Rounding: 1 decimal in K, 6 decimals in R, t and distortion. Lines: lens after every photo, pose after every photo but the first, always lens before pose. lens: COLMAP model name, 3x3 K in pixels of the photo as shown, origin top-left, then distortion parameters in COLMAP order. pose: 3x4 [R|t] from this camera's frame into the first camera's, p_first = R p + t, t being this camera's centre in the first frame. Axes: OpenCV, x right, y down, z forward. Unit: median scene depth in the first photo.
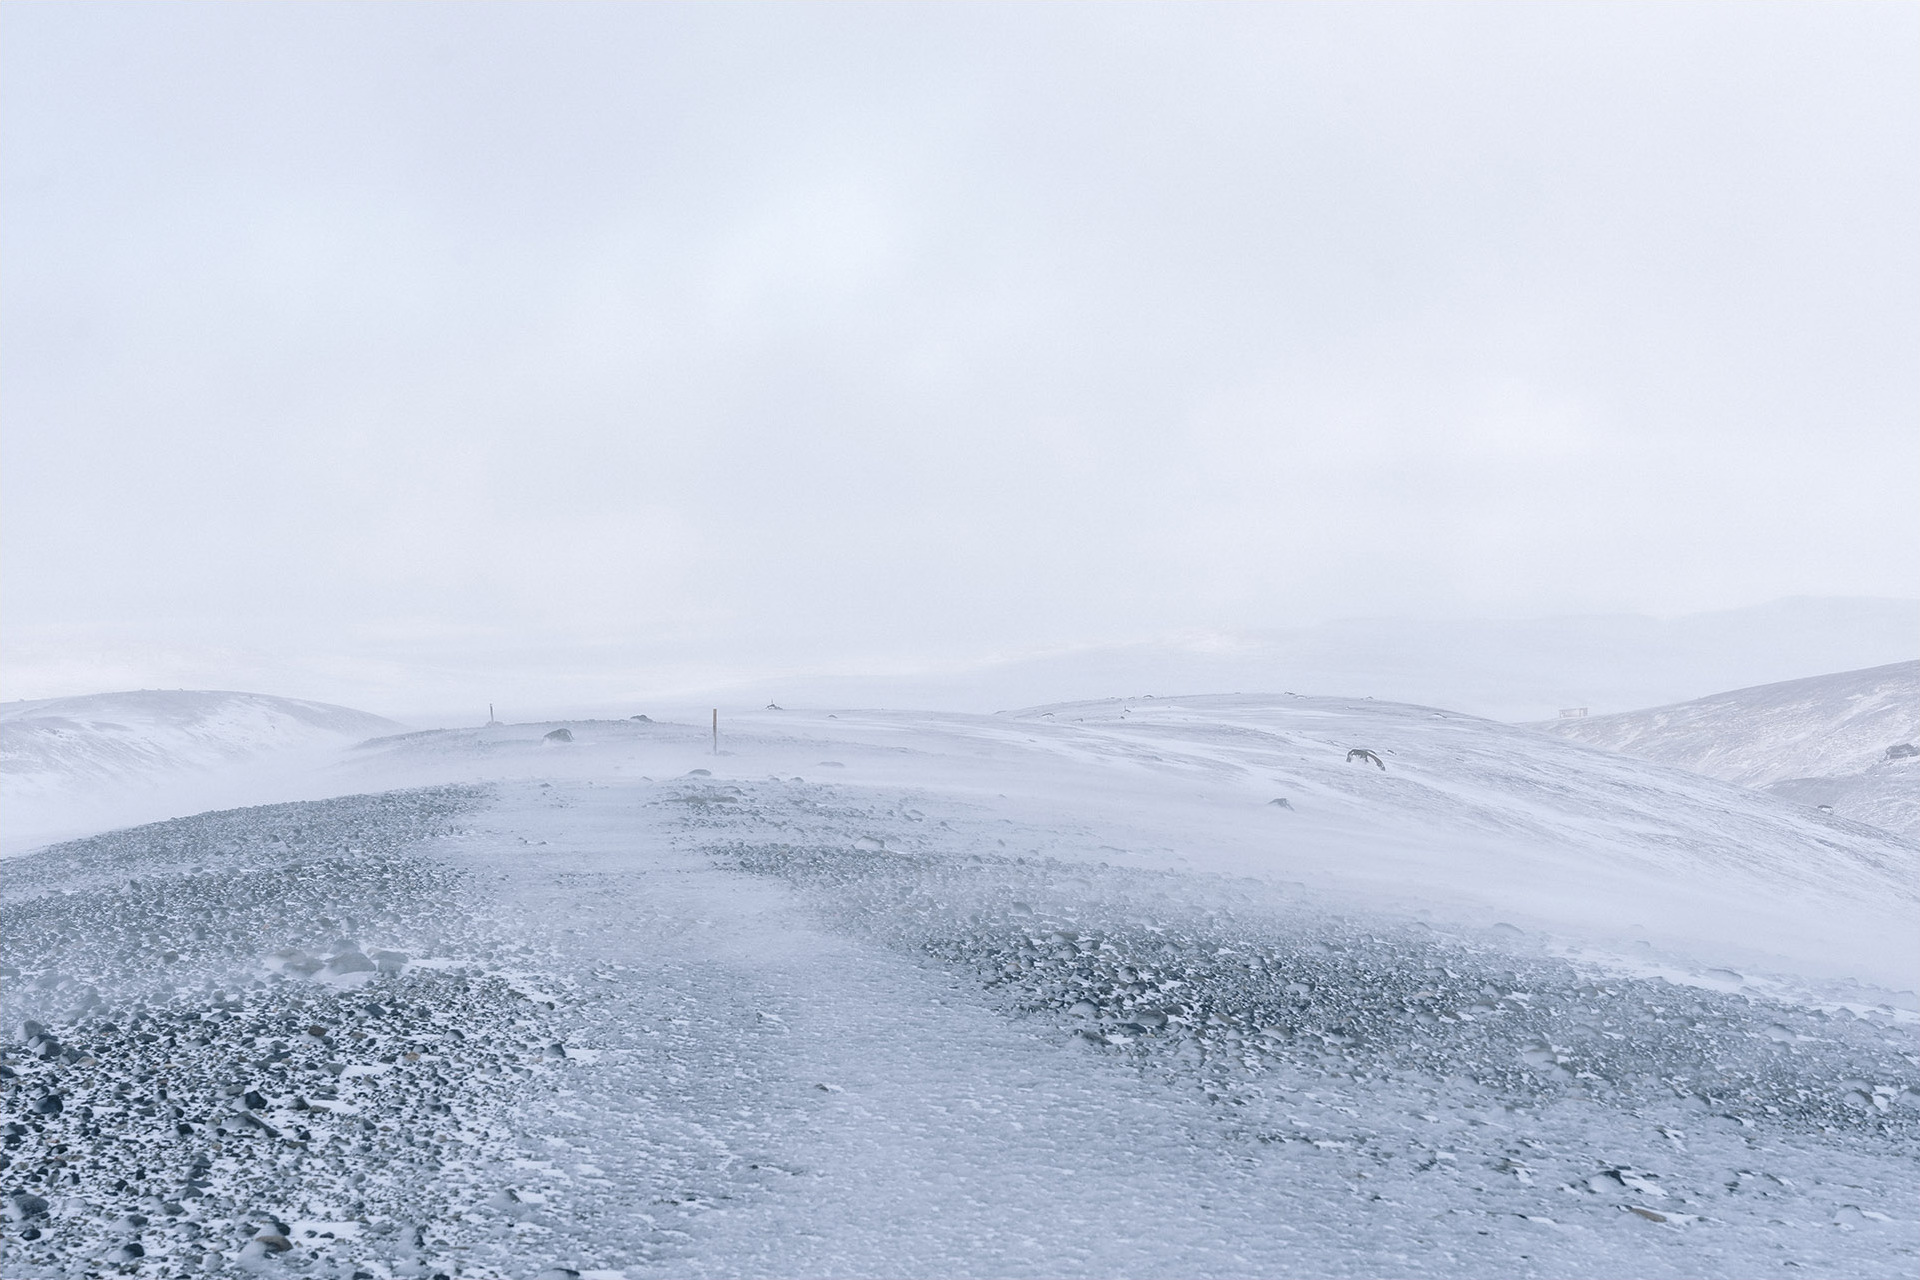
lens RADIAL K [[3139.3, 0, 960.0], [0, 3139.3, 640.0], [0, 0, 1]] dist [-0.011697, 0.029911]
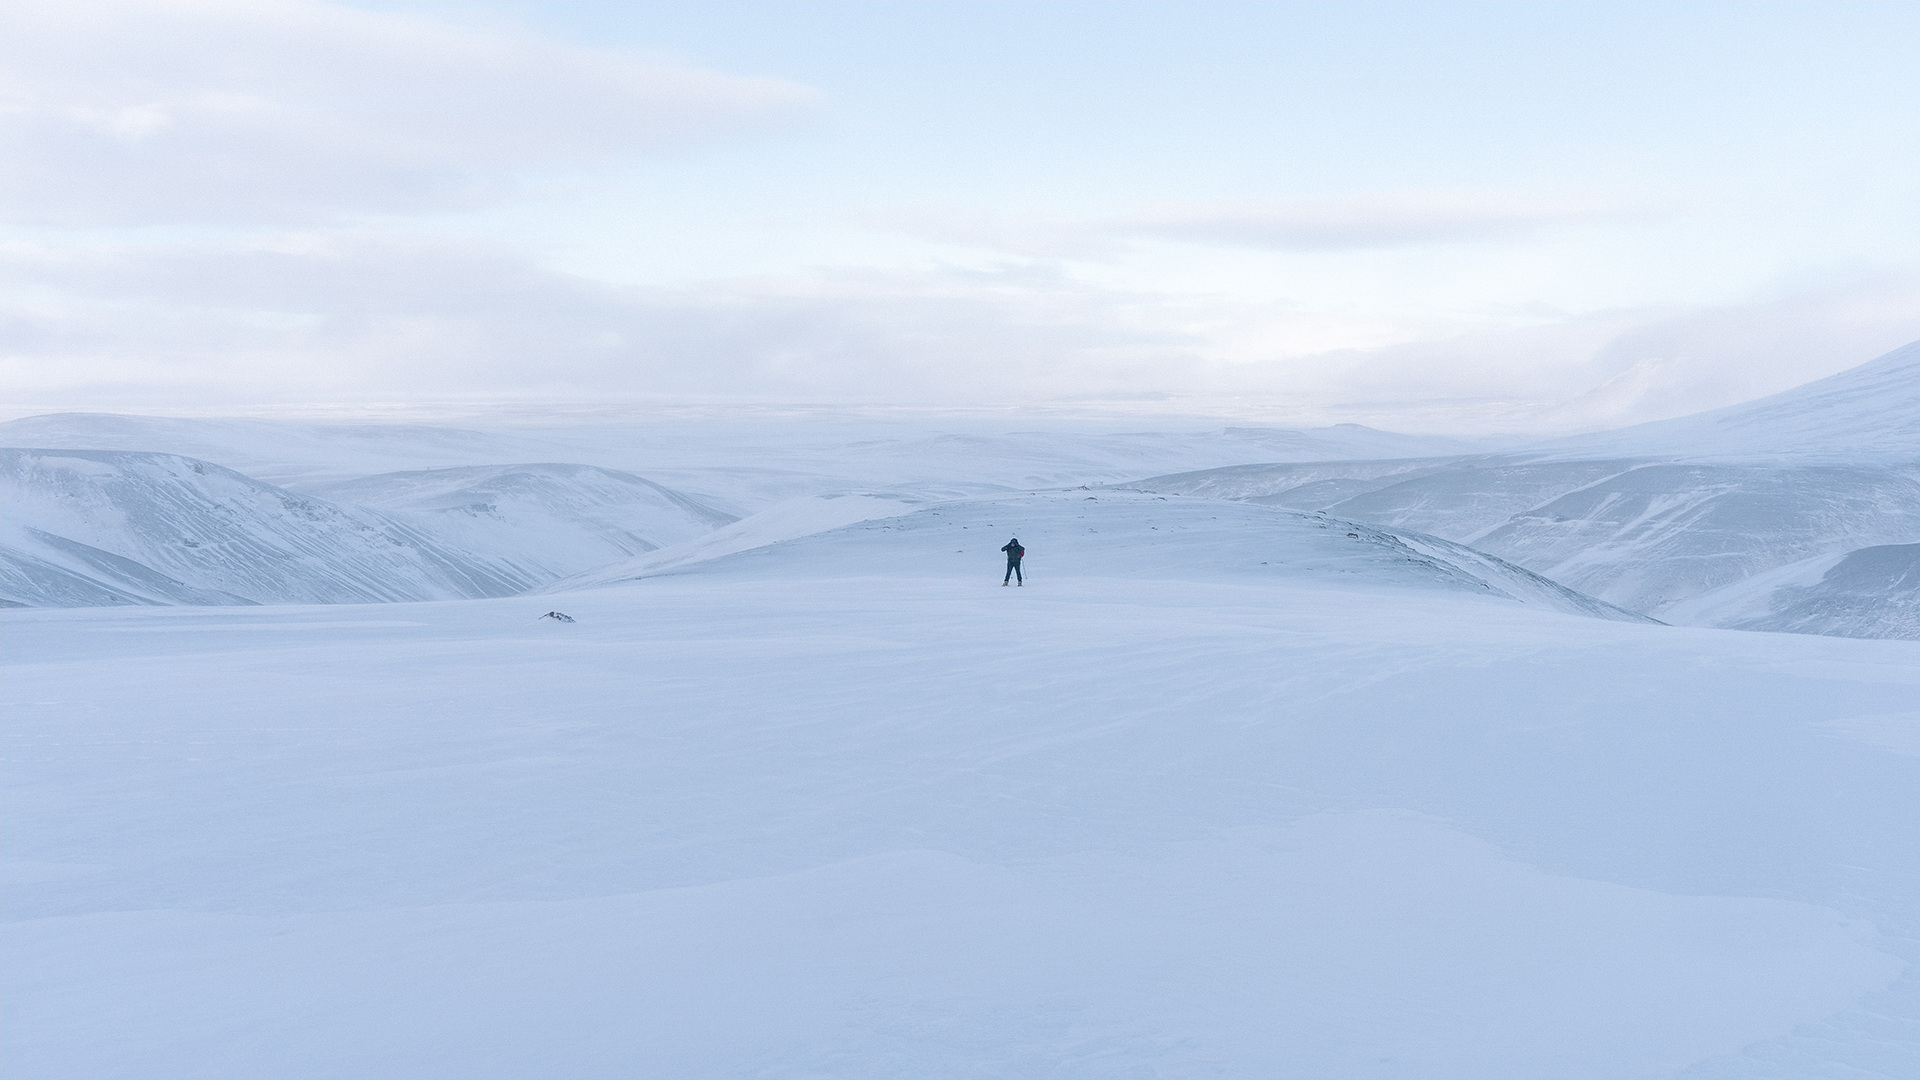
lens RADIAL K [[1672.7, 0, 960.0], [0, 1672.7, 540.0], [0, 0, 1]] dist [-0.002032, -0.000779]
pose [[0.995987, 0.022234, 0.086686, -0.032963], [-0.027689, 0.997677, 0.062245, -0.015748], [-0.085101, -0.064396, 0.994289, -0.412711]]
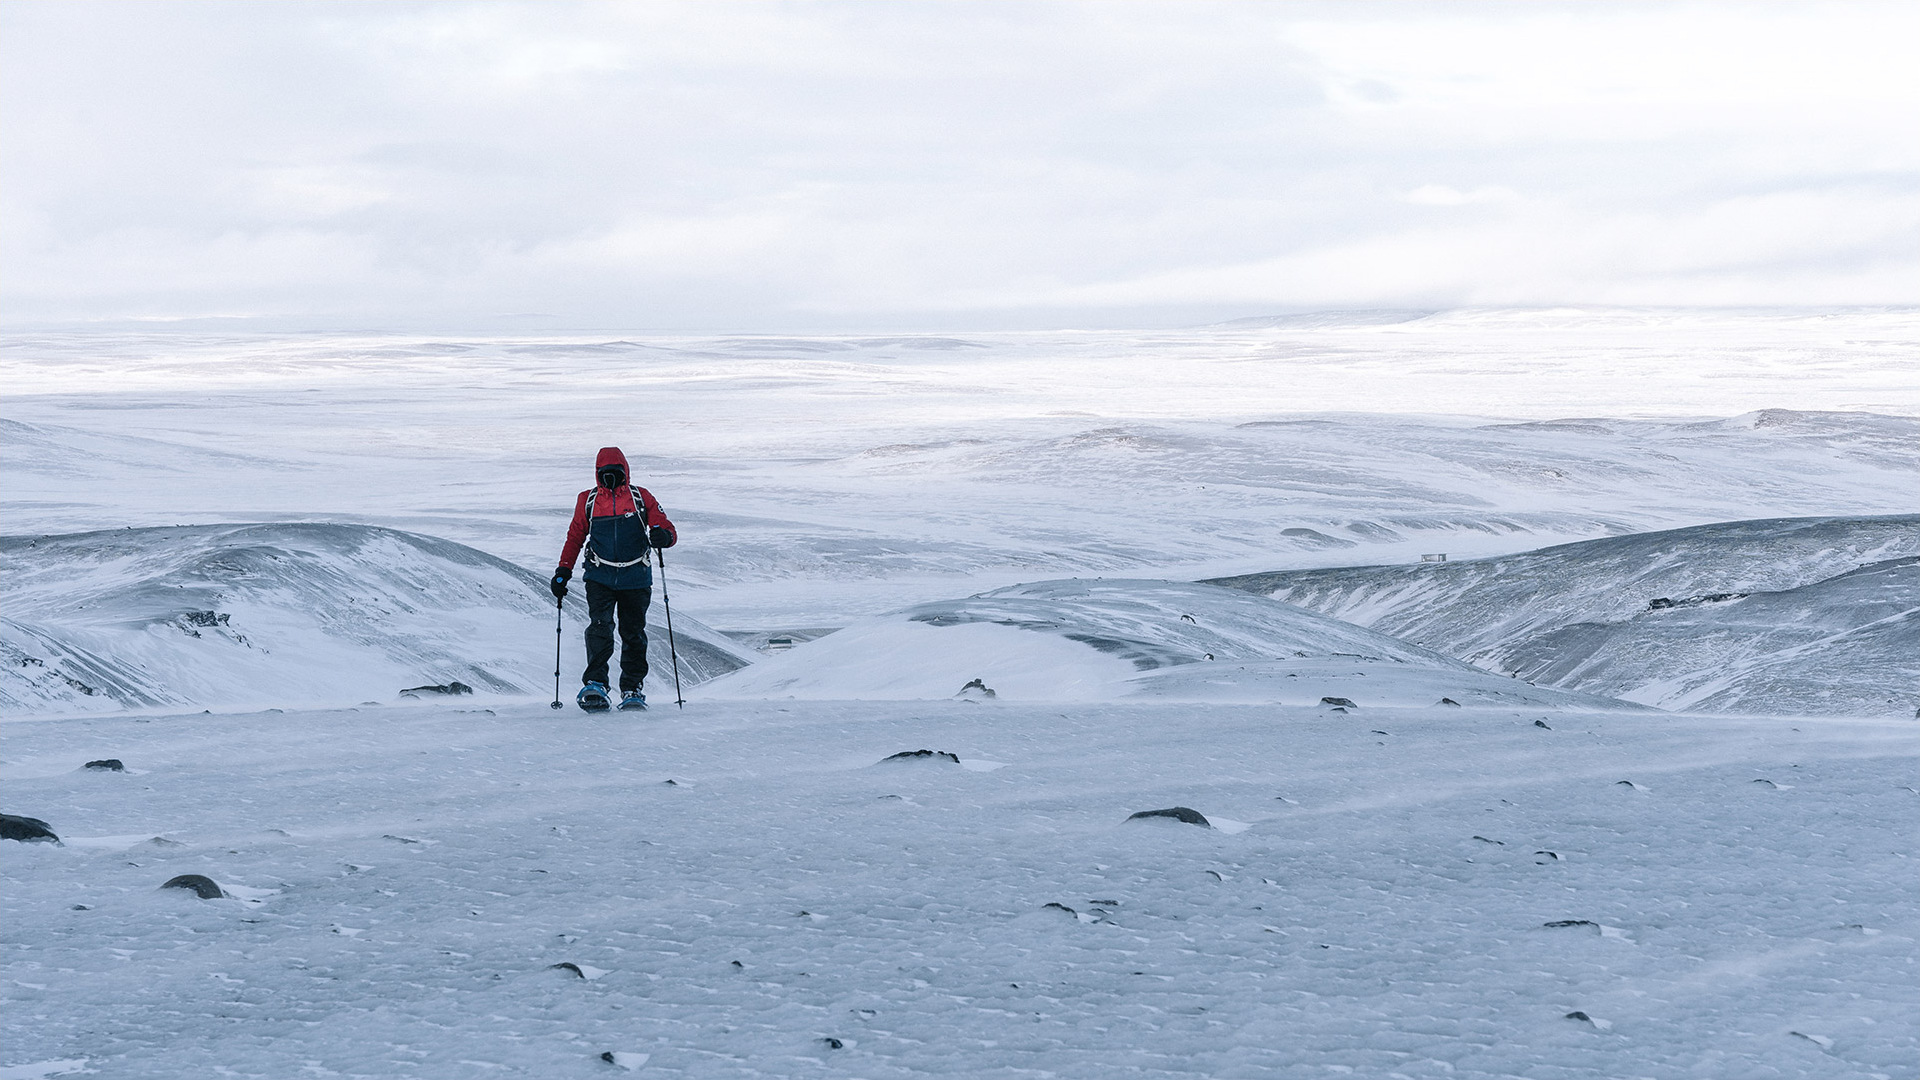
lens RADIAL K [[4177.6, 0, 960.0], [0, 4177.6, 540.0], [0, 0, 1]] dist [0.041088, -0.023278]
pose [[0.998573, 0.026339, 0.046461, -0.063749], [-0.027851, 0.999093, 0.032213, -0.038426], [-0.045571, -0.033461, 0.998401, -0.703773]]
